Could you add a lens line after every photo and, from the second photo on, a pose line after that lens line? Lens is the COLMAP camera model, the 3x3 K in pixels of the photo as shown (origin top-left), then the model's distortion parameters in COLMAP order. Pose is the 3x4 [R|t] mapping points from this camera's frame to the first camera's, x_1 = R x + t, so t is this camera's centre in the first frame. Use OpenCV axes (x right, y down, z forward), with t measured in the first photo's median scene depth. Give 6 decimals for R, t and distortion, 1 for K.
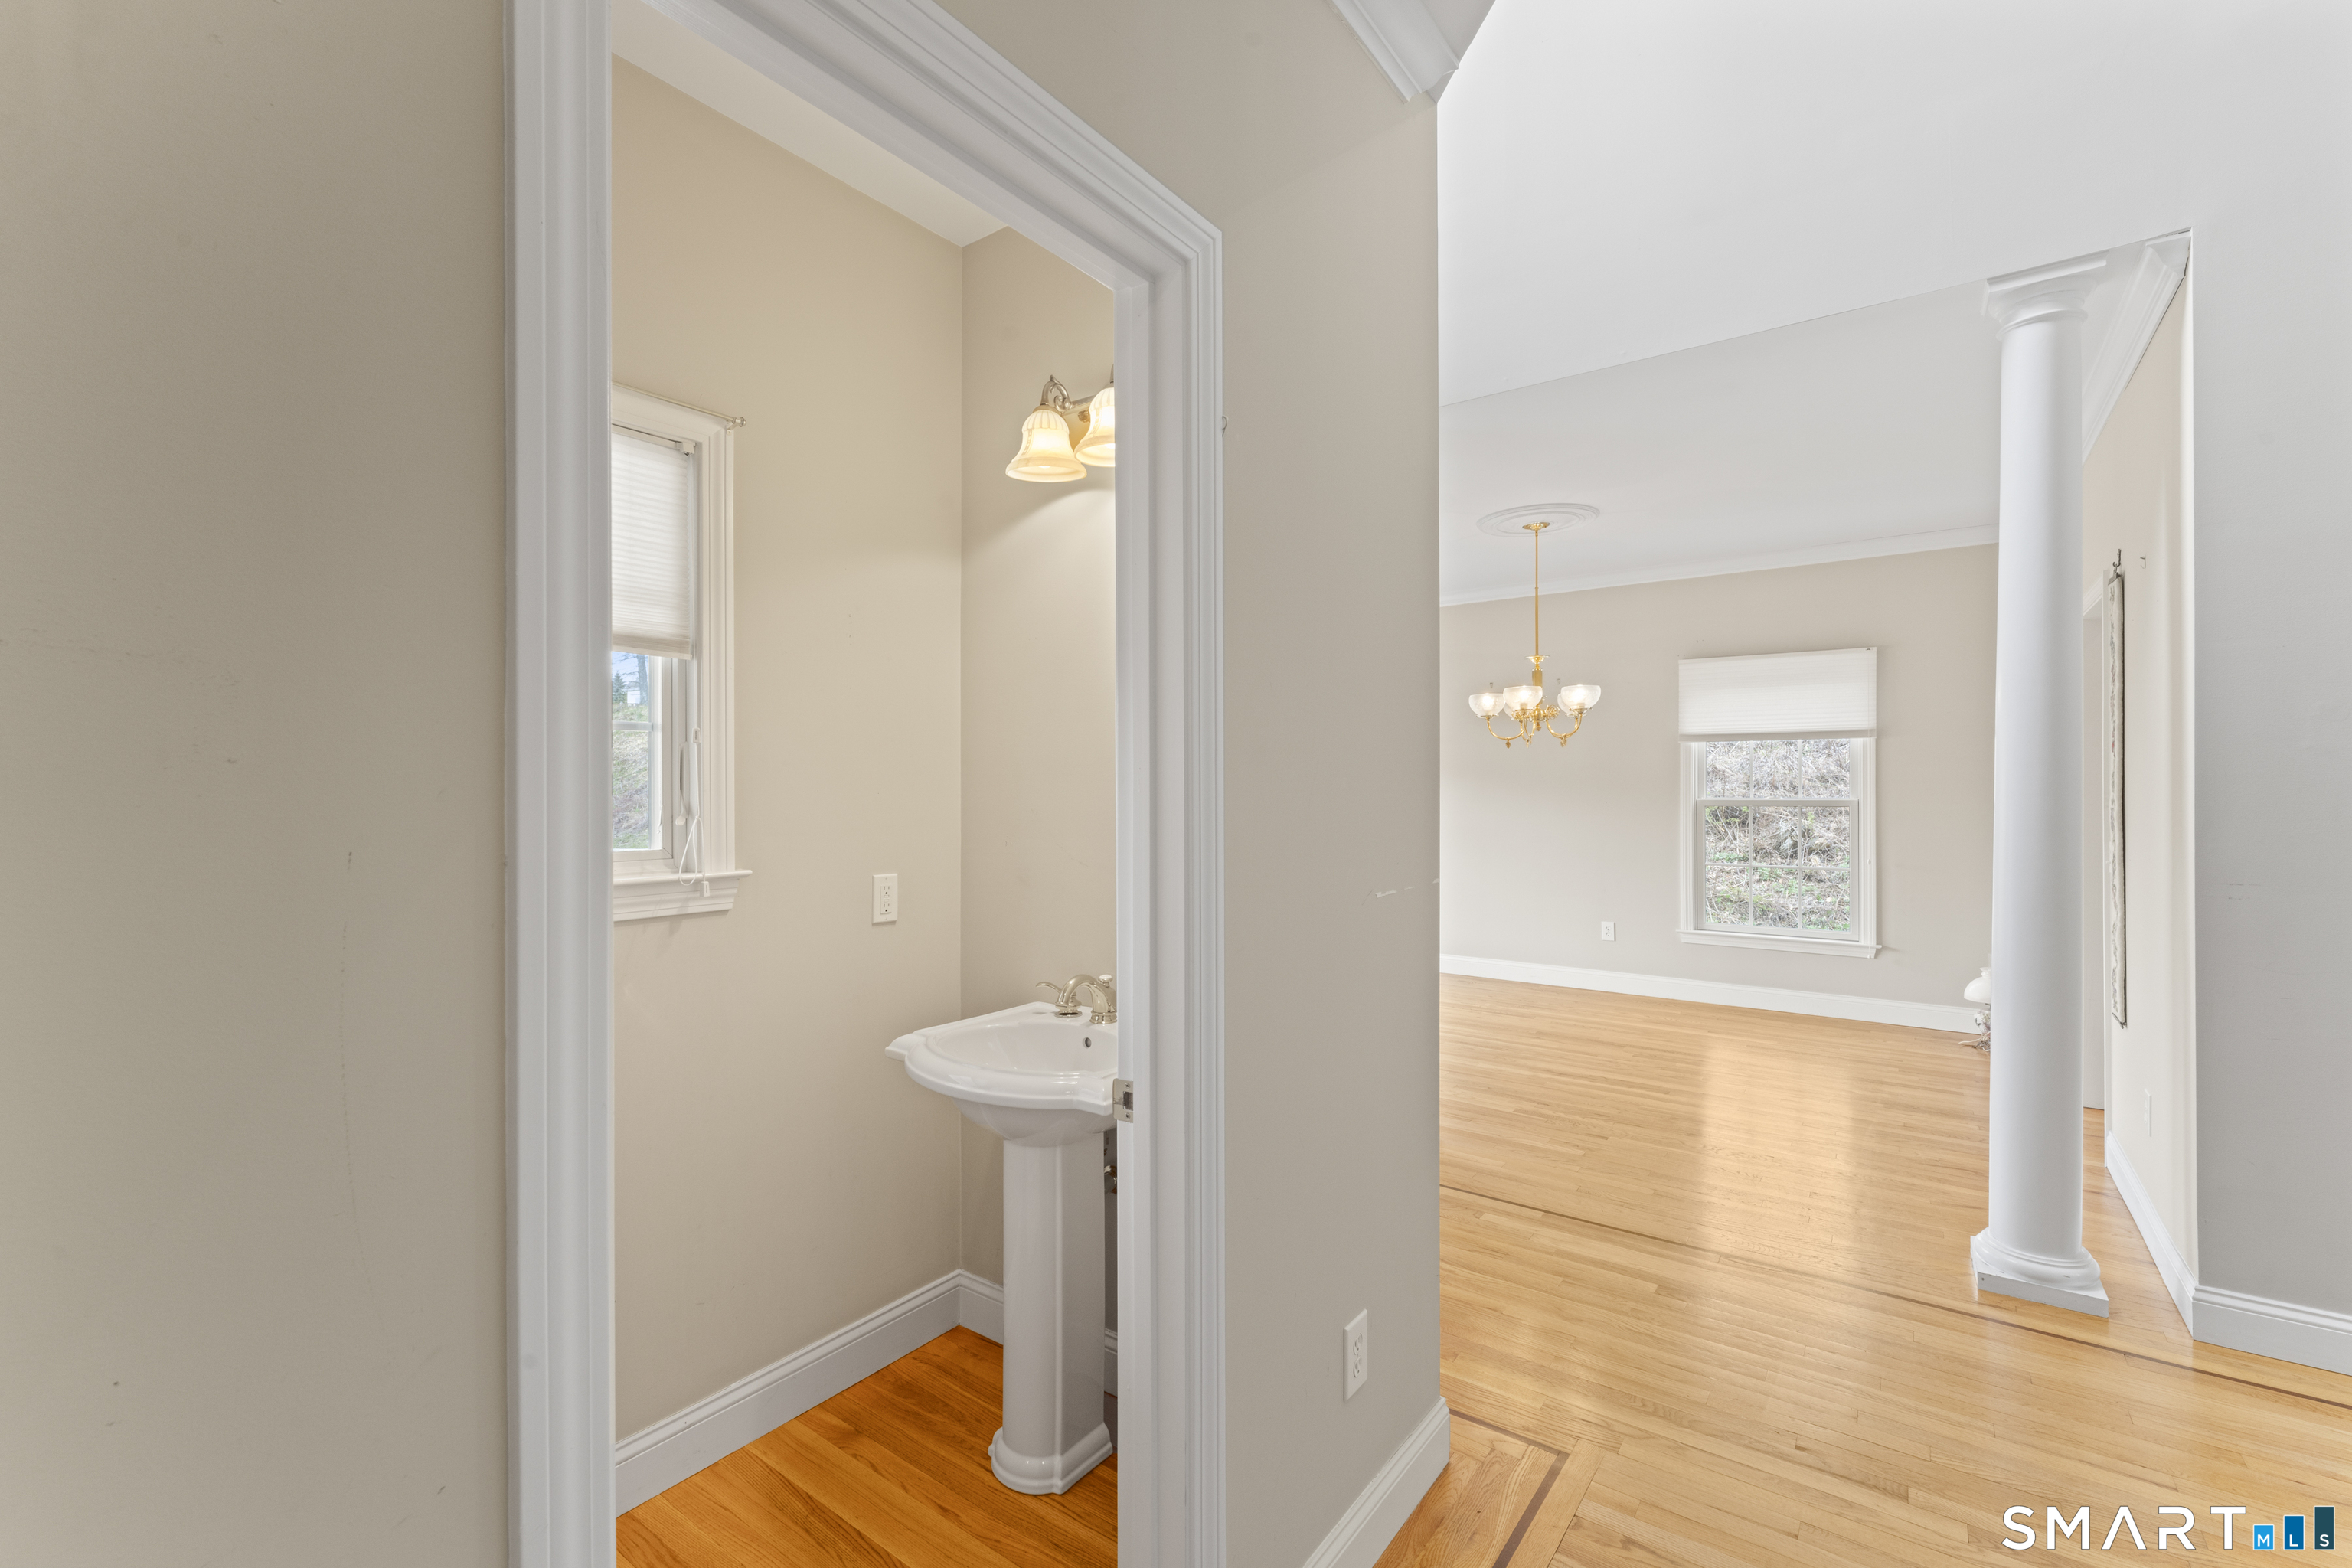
lens RADIAL K [[1003.3, 0, 1171.2], [0, 1003.3, 786.7], [0, 0, 1]] dist [0.001487, -0.000015]
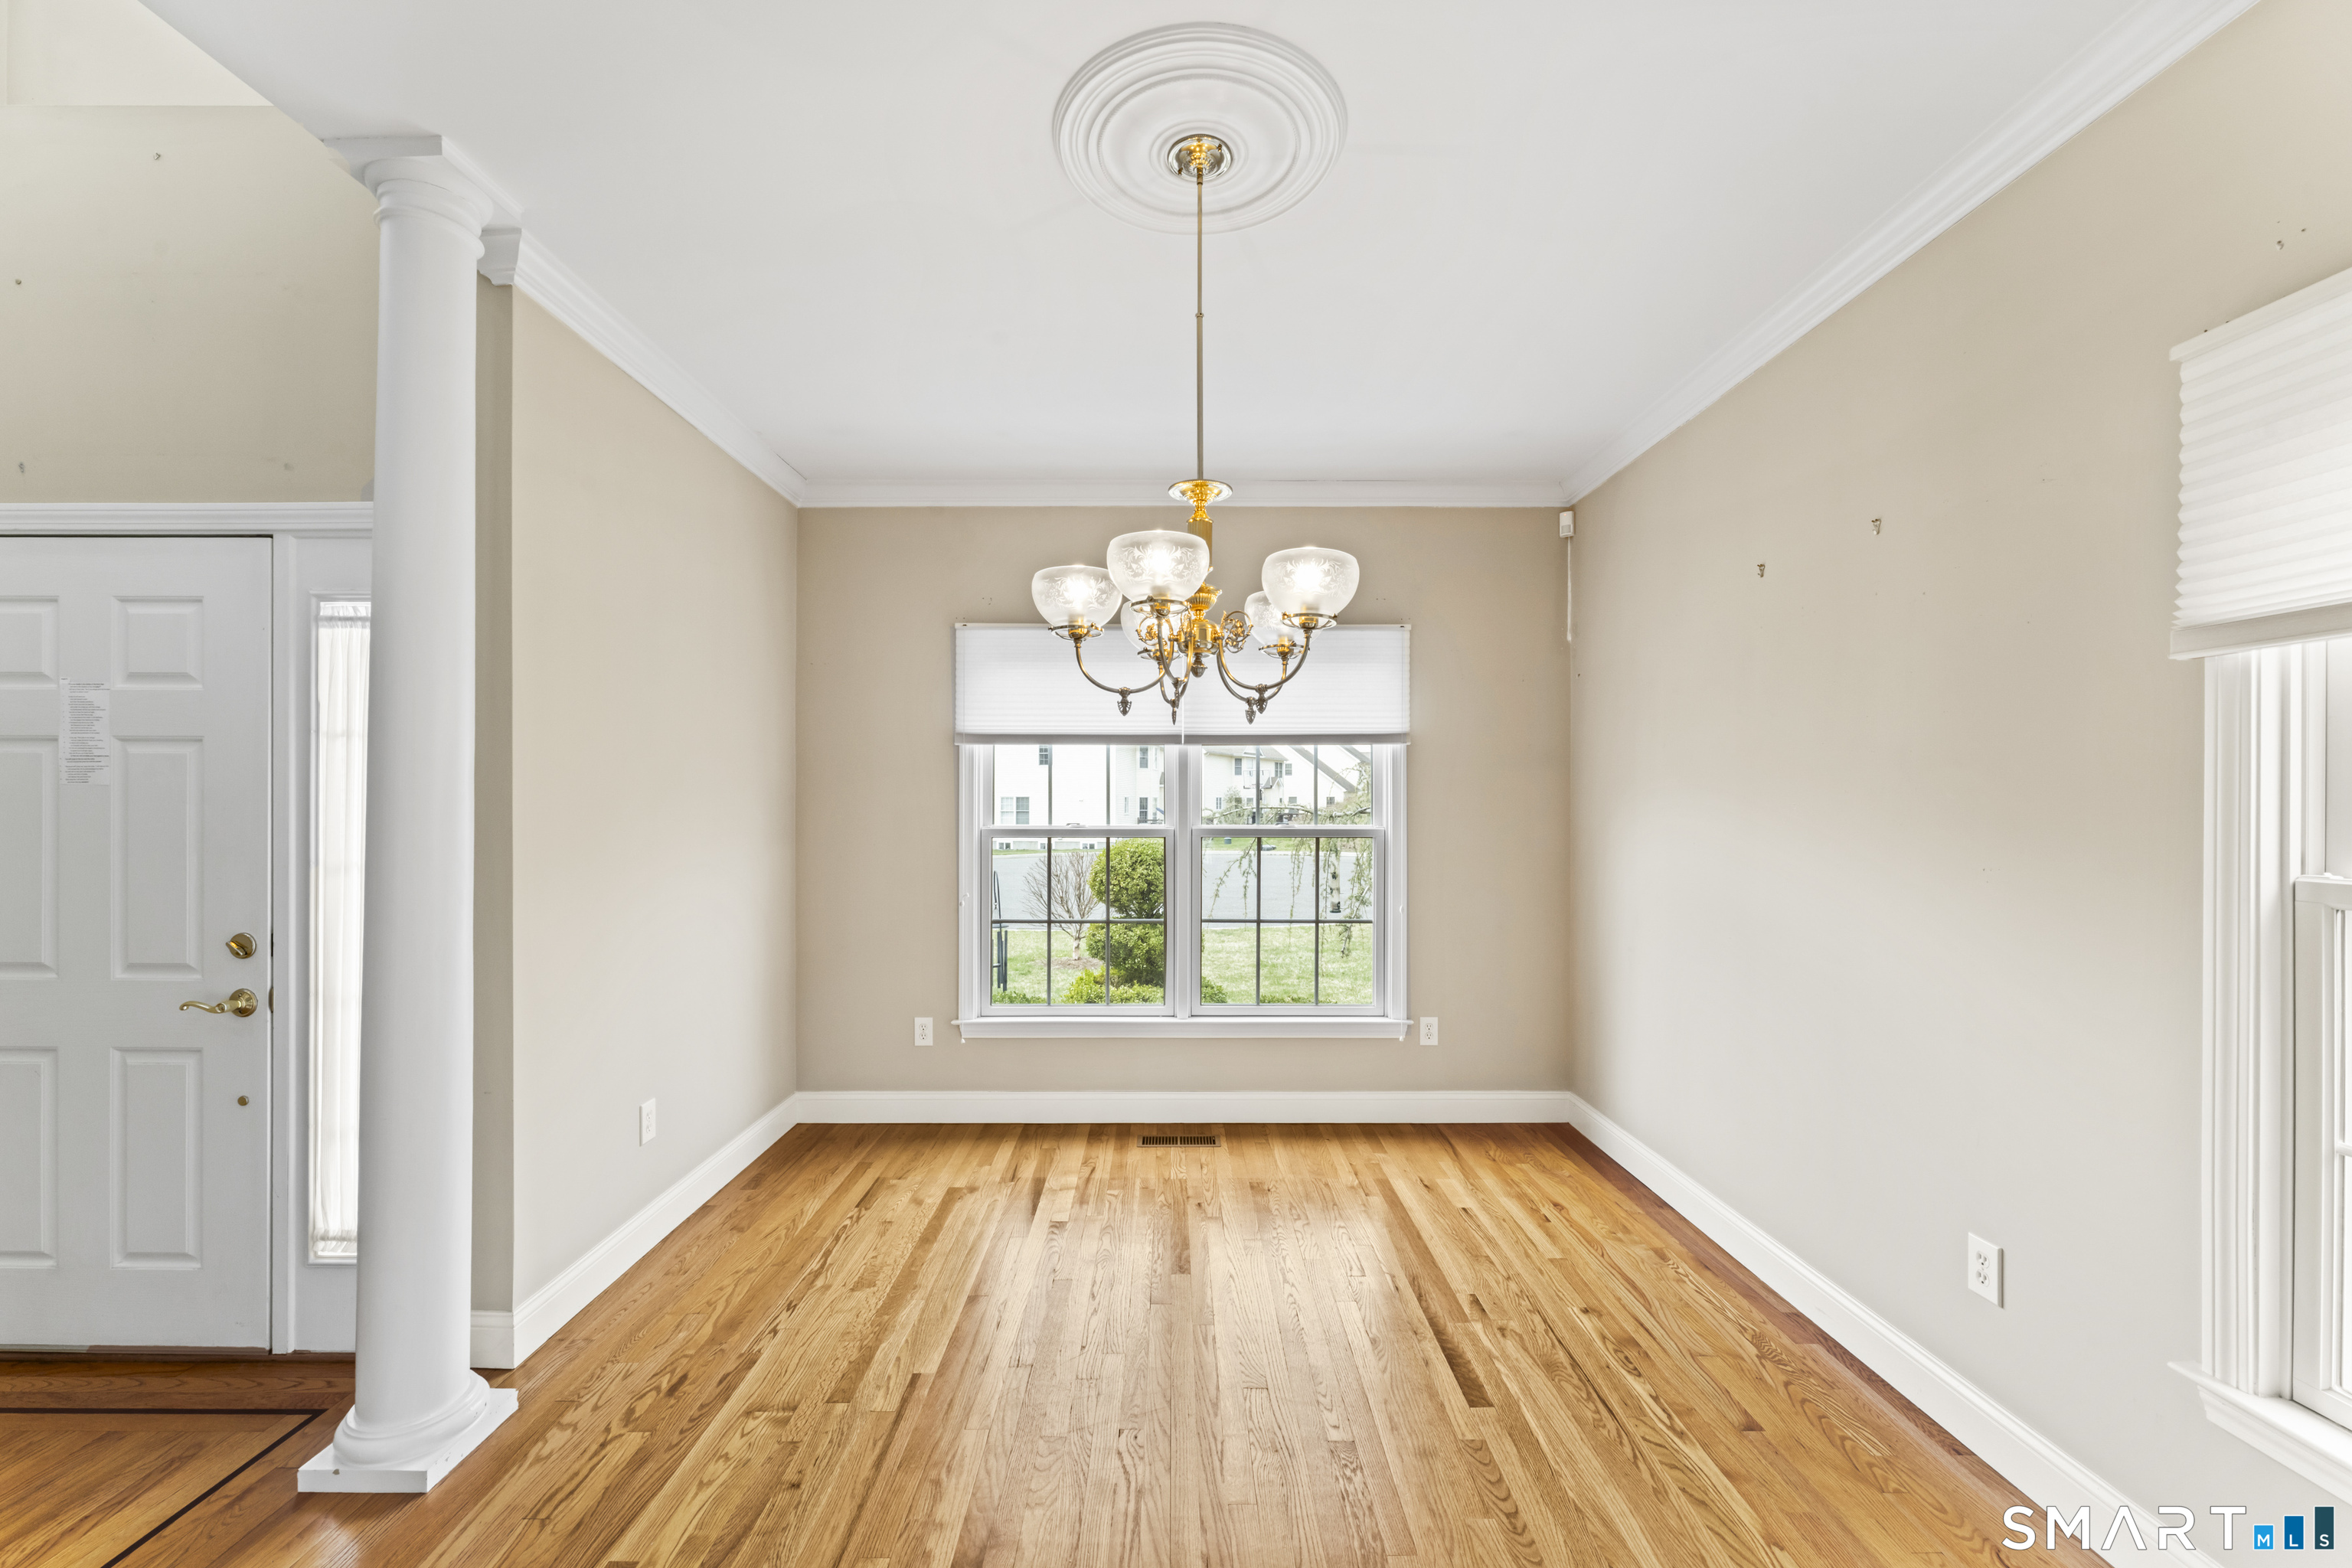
lens RADIAL K [[949.8, 0, 1162.0], [0, 949.8, 800.1], [0, 0, 1]] dist [-0.000595, -0.000696]
pose [[0.596500, 0.005190, -0.802596, 0.326511], [-0.004179, 0.999986, 0.003360, -0.003626], [0.802602, 0.001350, 0.596513, 0.380868]]
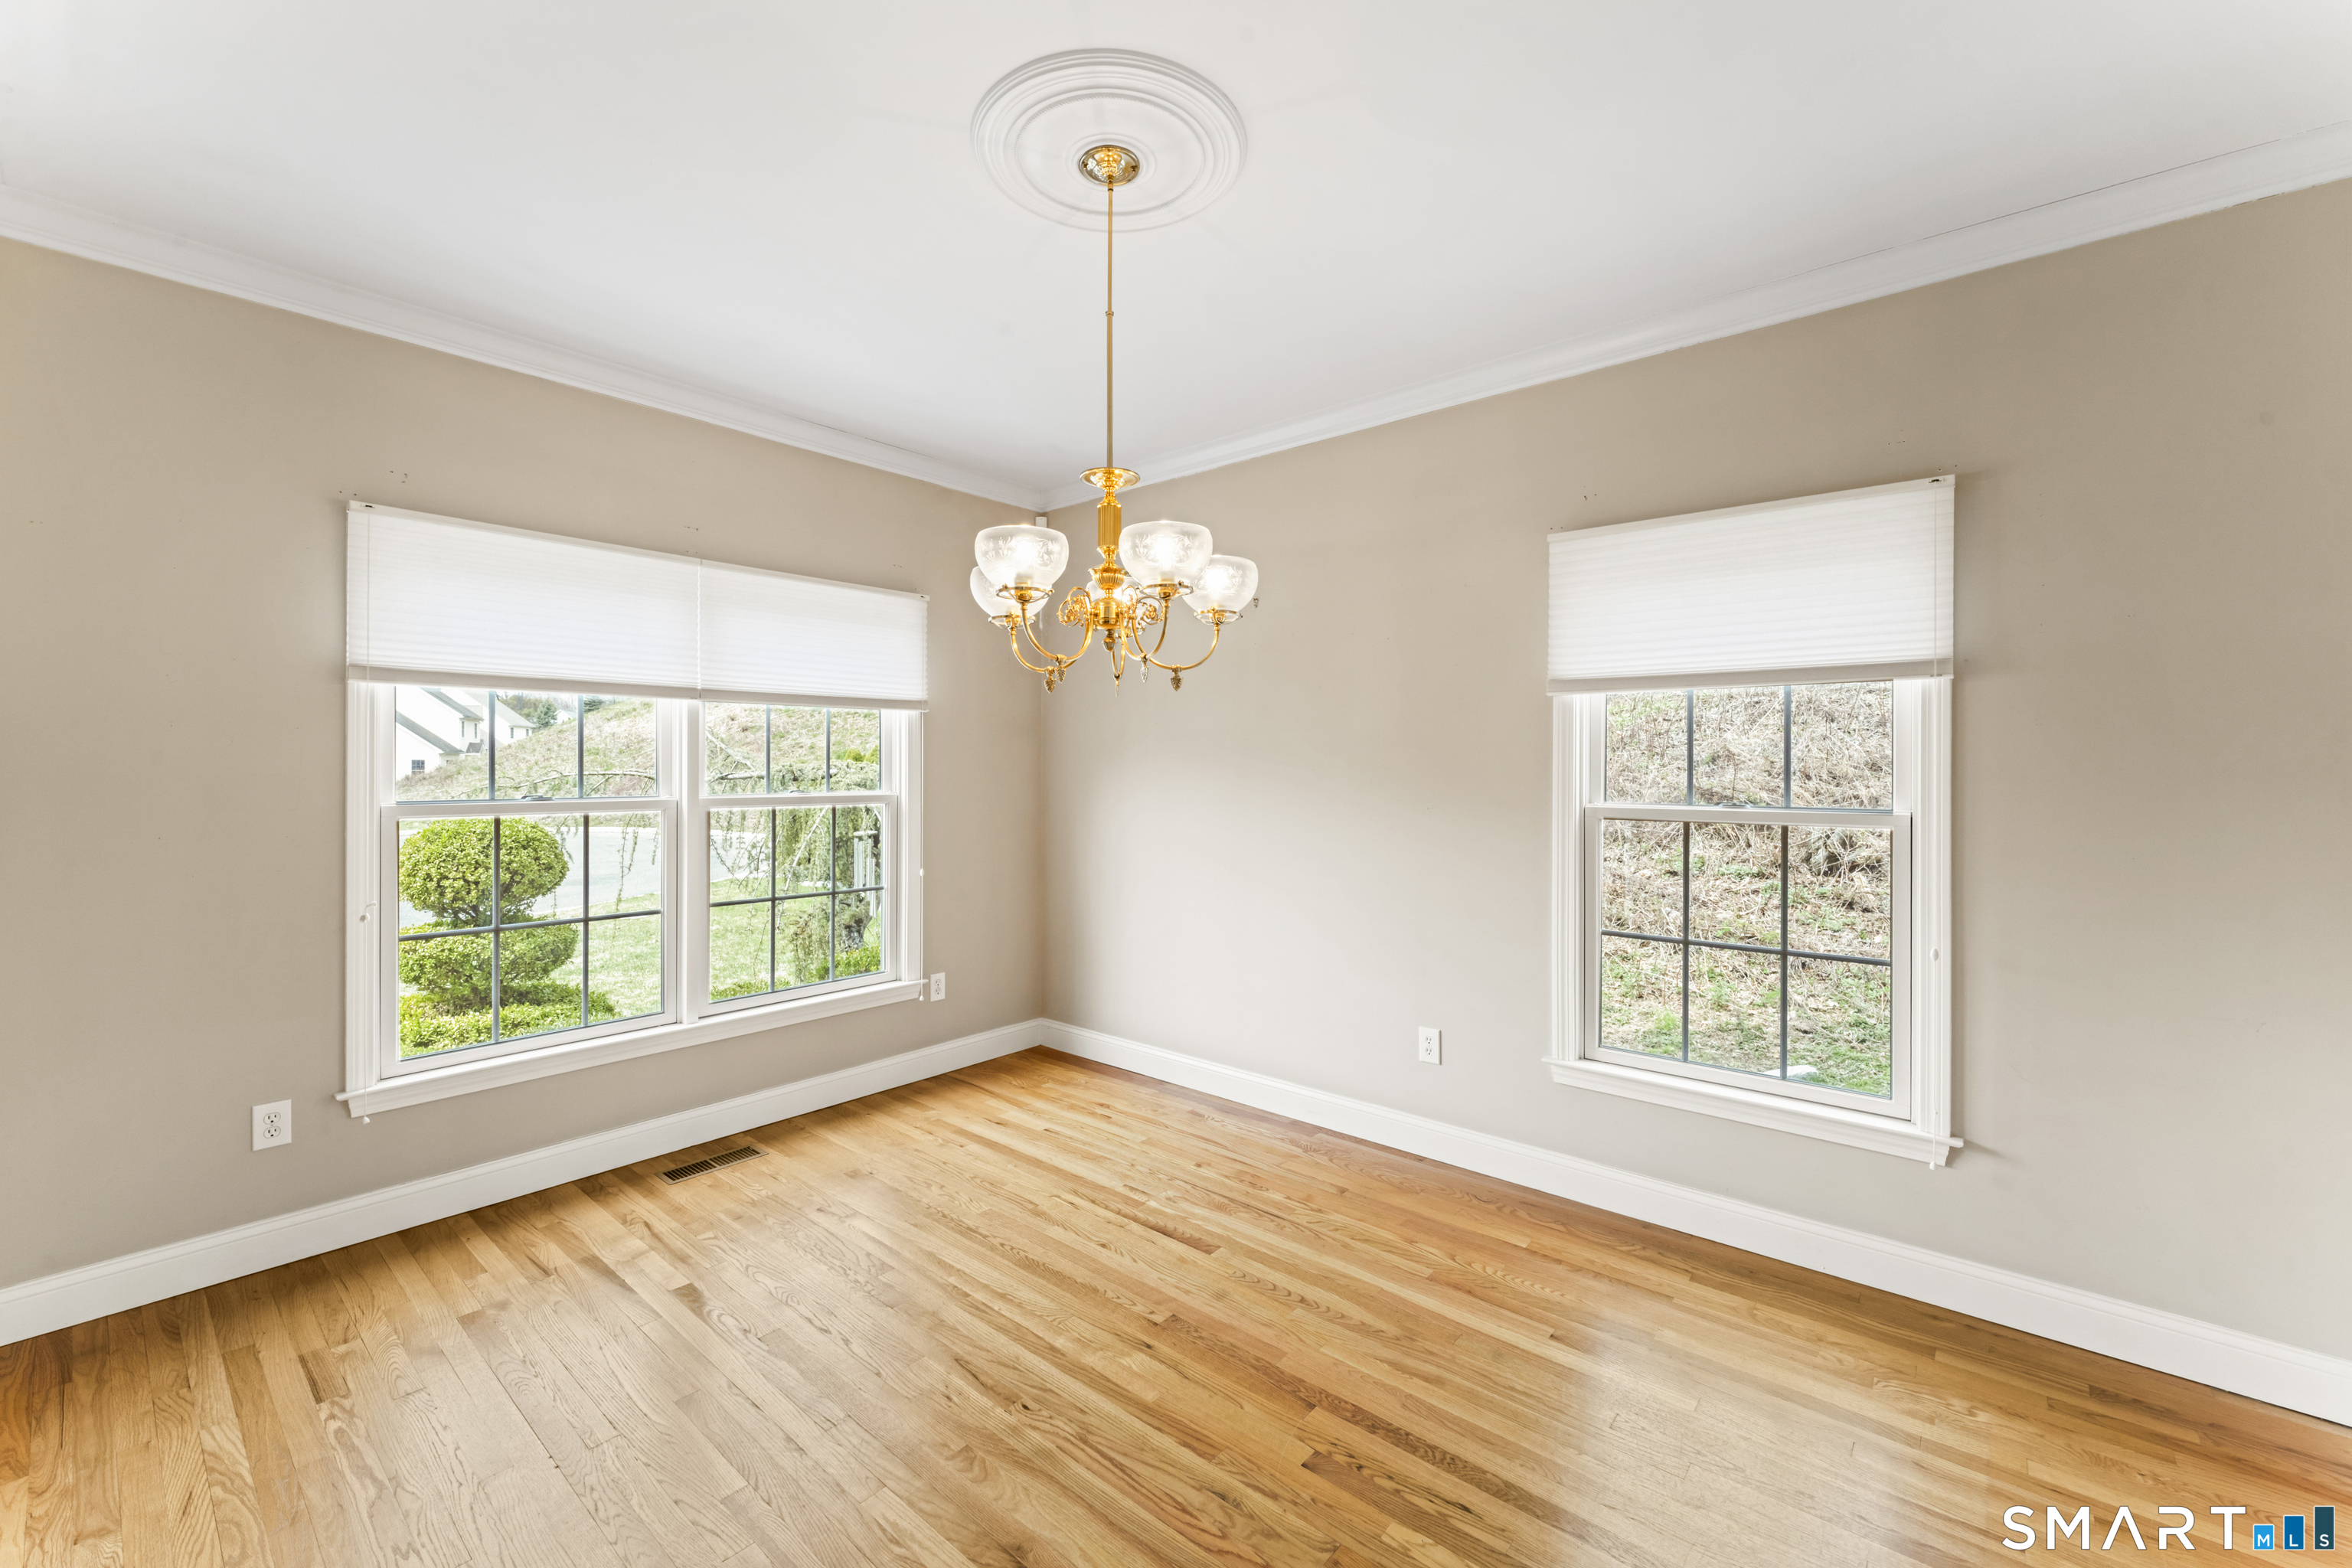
lens RADIAL K [[949.8, 0, 1180.6], [0, 949.8, 765.6], [0, 0, 1]] dist [-0.000595, -0.000696]
pose [[0.997647, 0.007658, -0.068130, 0.210064], [-0.007803, 0.999968, -0.001862, -0.003202], [0.068113, 0.002389, 0.997675, 0.300397]]
